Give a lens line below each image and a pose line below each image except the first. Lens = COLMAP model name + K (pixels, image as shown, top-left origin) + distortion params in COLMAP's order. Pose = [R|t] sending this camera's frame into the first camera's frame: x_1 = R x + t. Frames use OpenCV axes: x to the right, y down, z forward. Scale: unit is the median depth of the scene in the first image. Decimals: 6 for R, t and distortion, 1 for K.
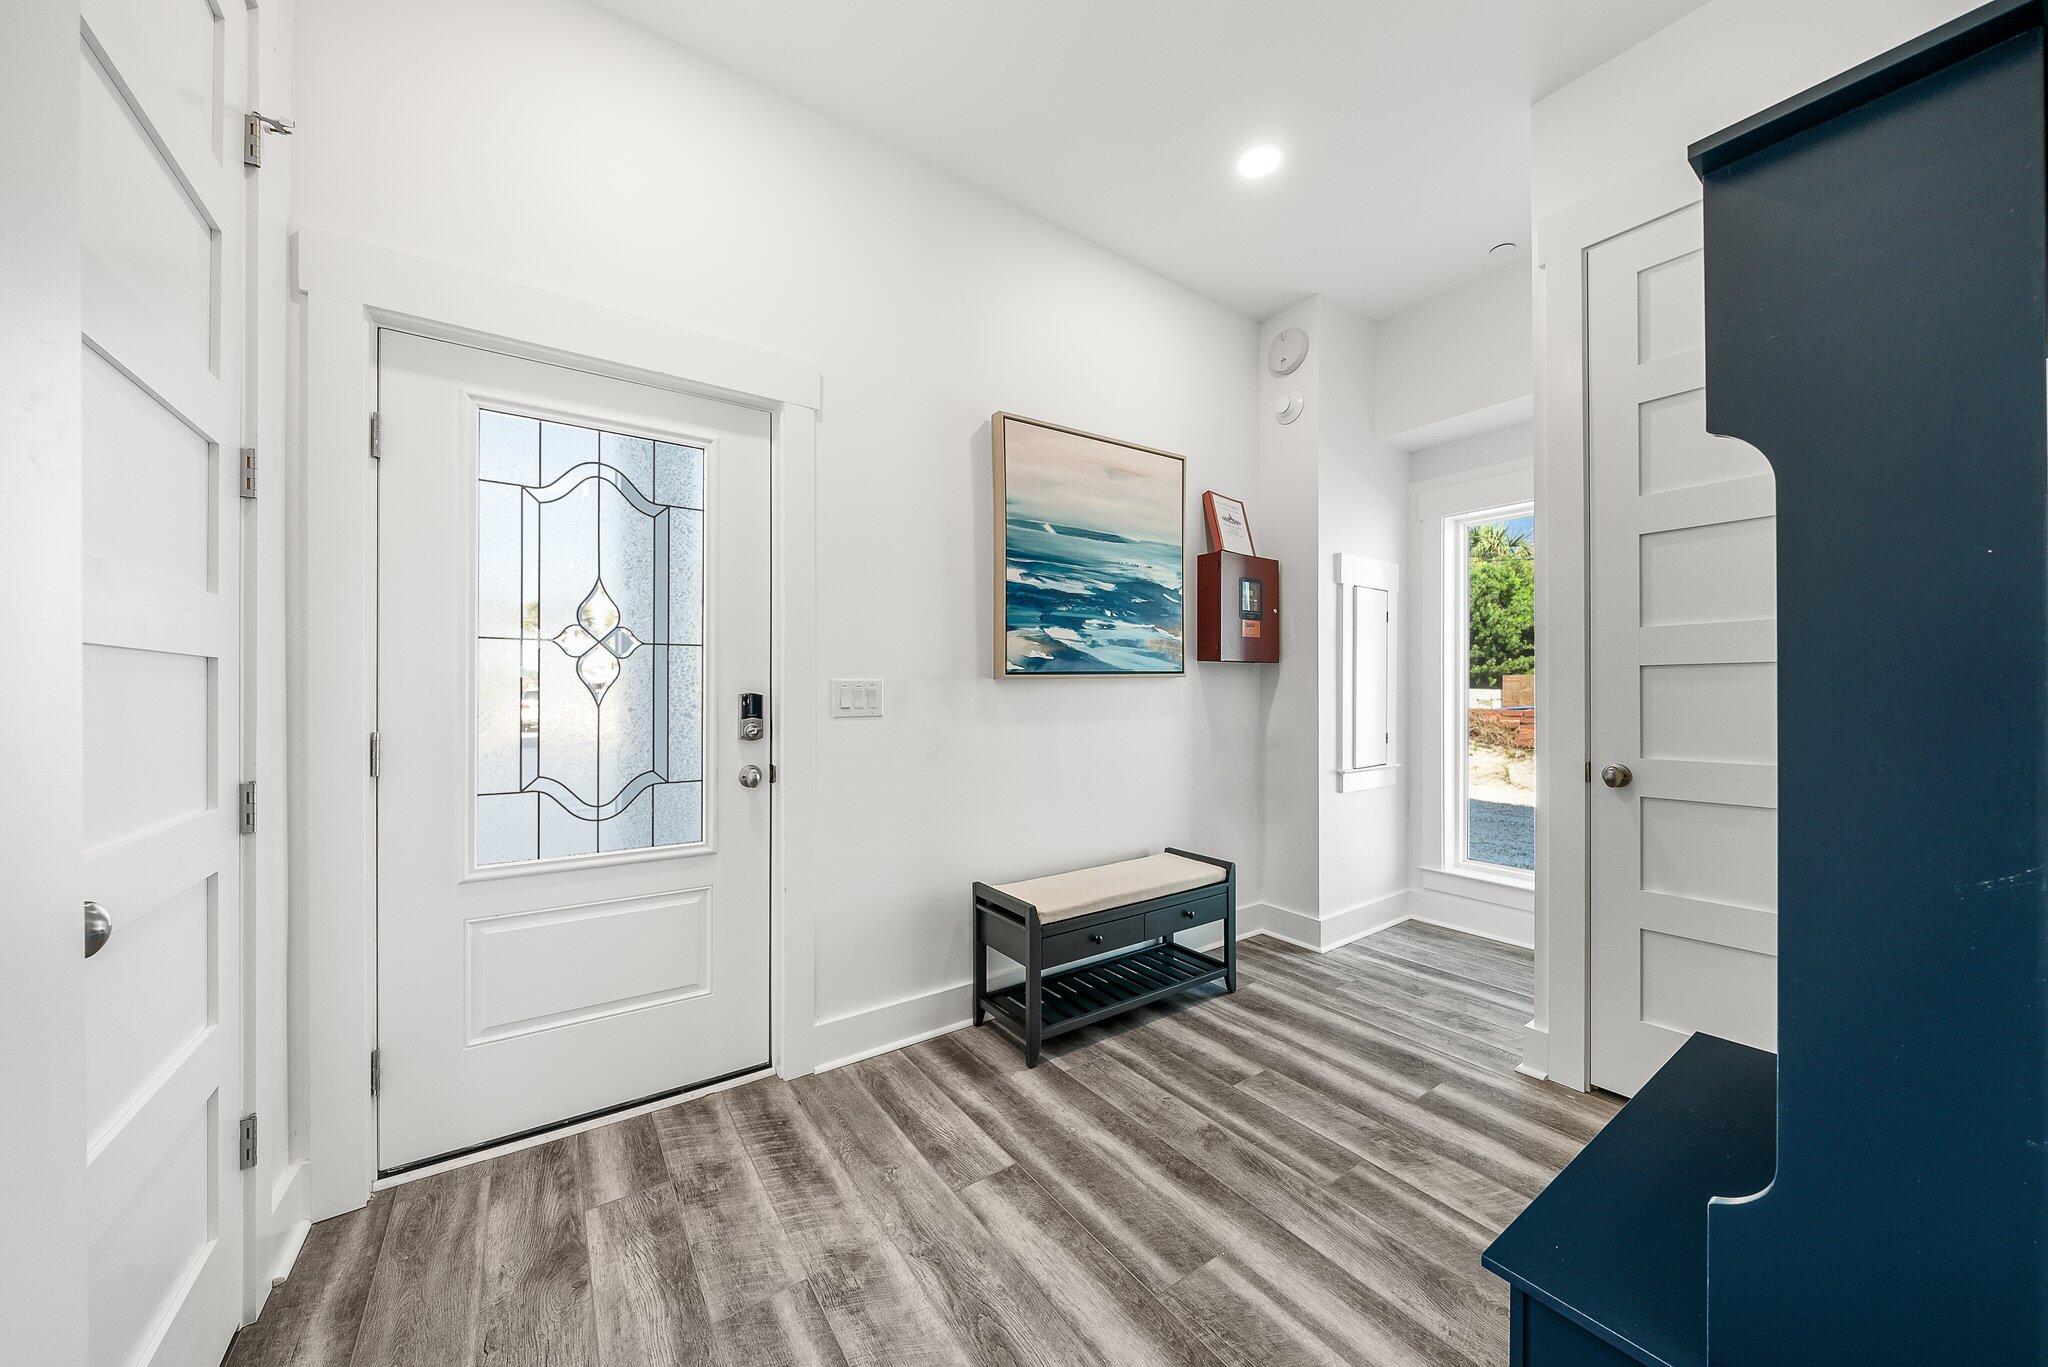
lens RADIAL K [[699.1, 0, 1024.3], [0, 699.1, 689.3], [0, 0, 1]] dist [-0.001667, -0.000057]
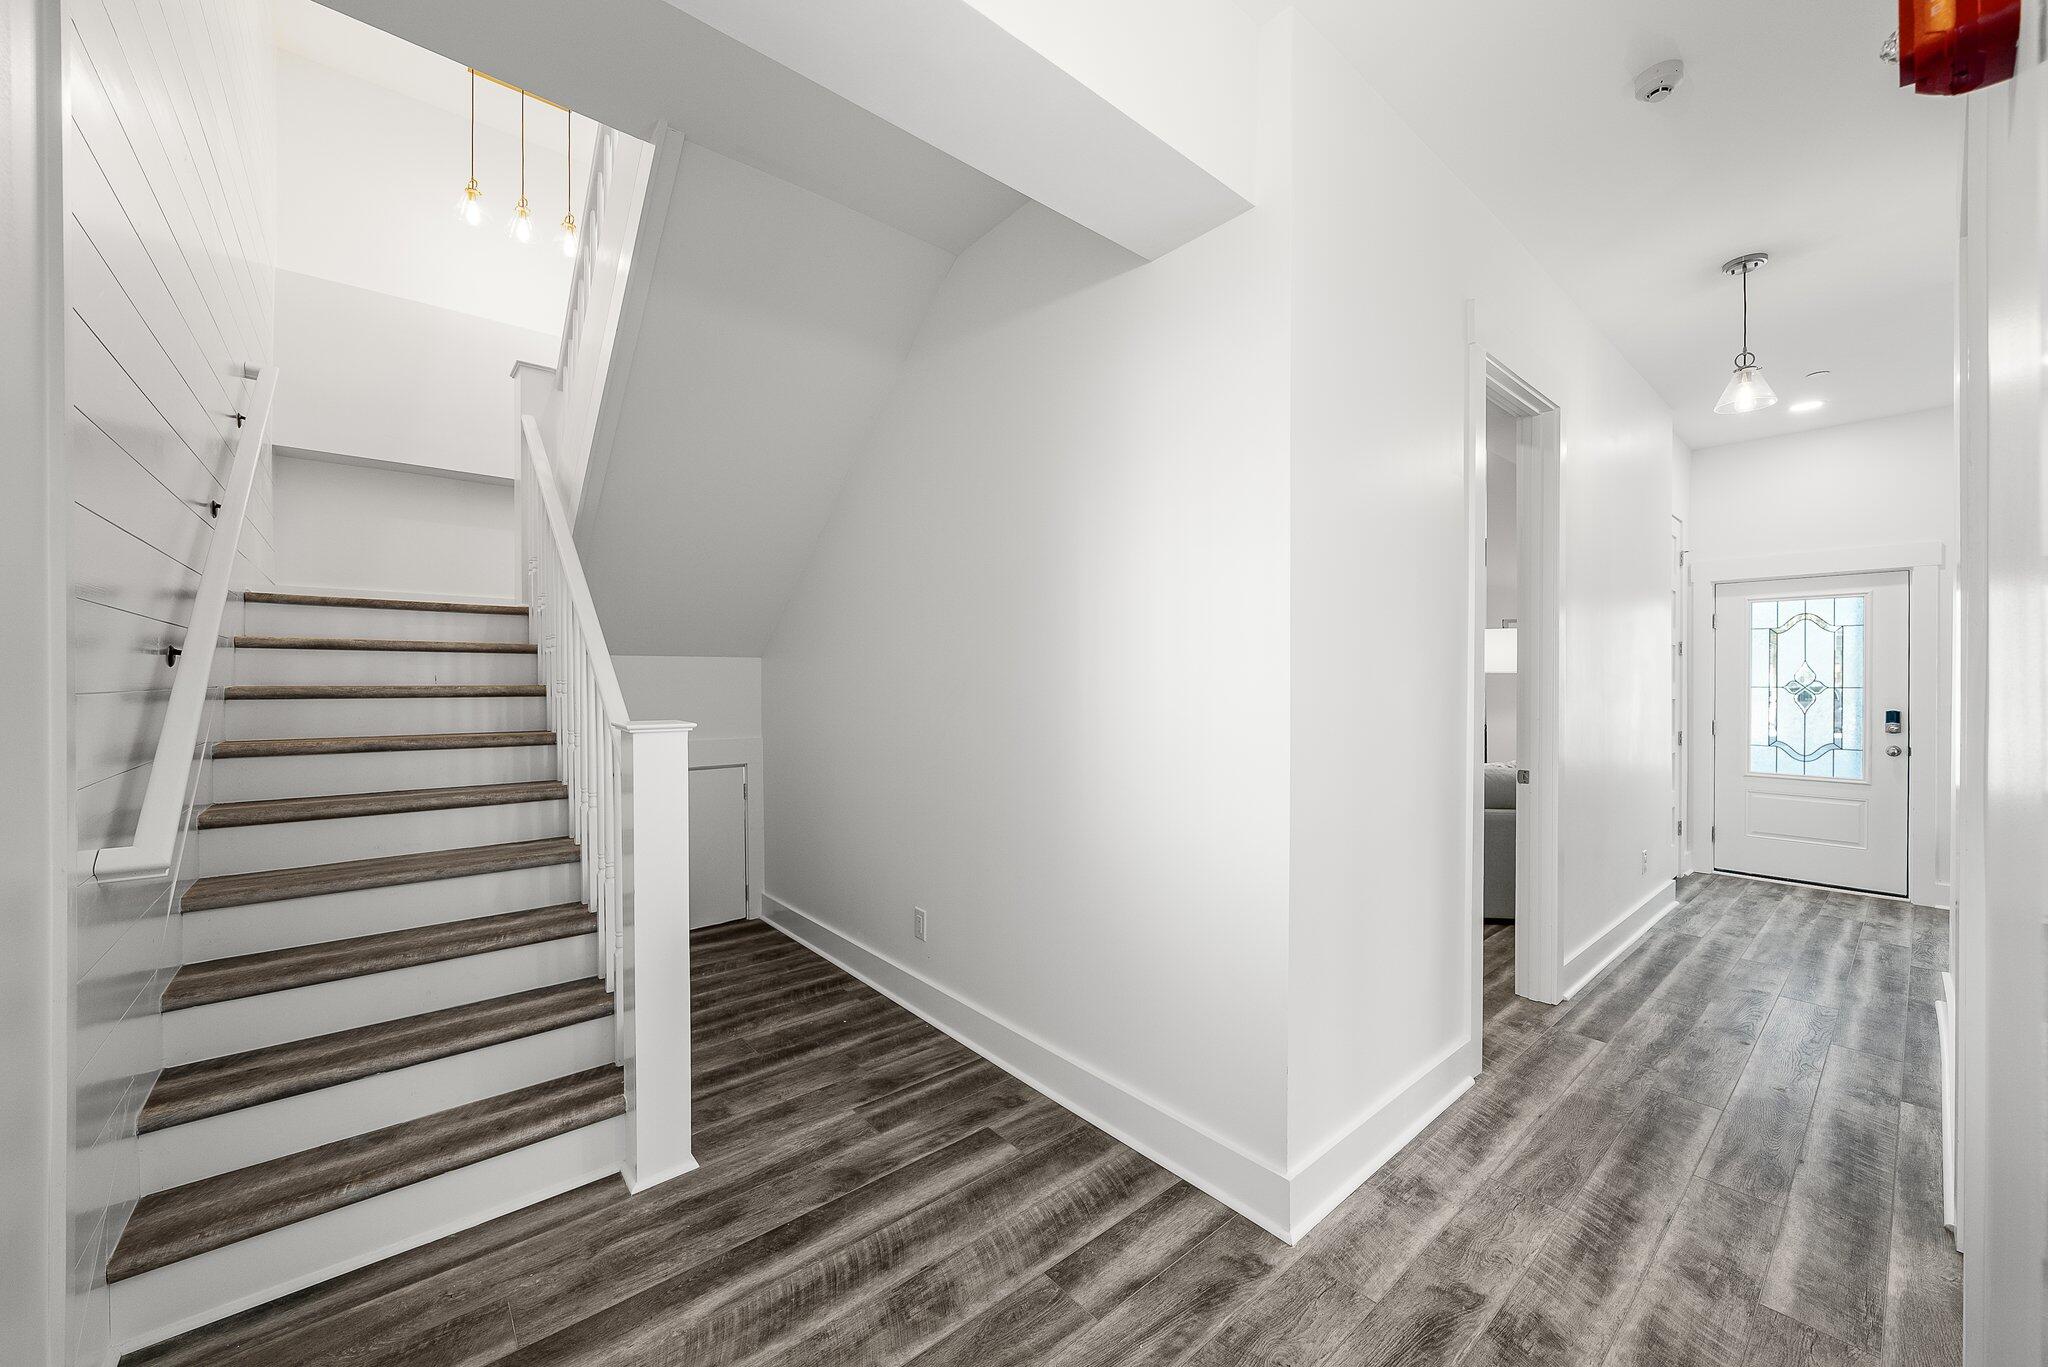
lens RADIAL K [[760.5, 0, 1025.8], [0, 760.5, 685.6], [0, 0, 1]] dist [-0.001741, -0.000083]
pose [[0.094080, 0.005859, -0.995547, 1.795327], [0.002043, 0.999979, 0.006078, -0.097731], [0.995563, -0.002606, 0.094066, -1.981008]]
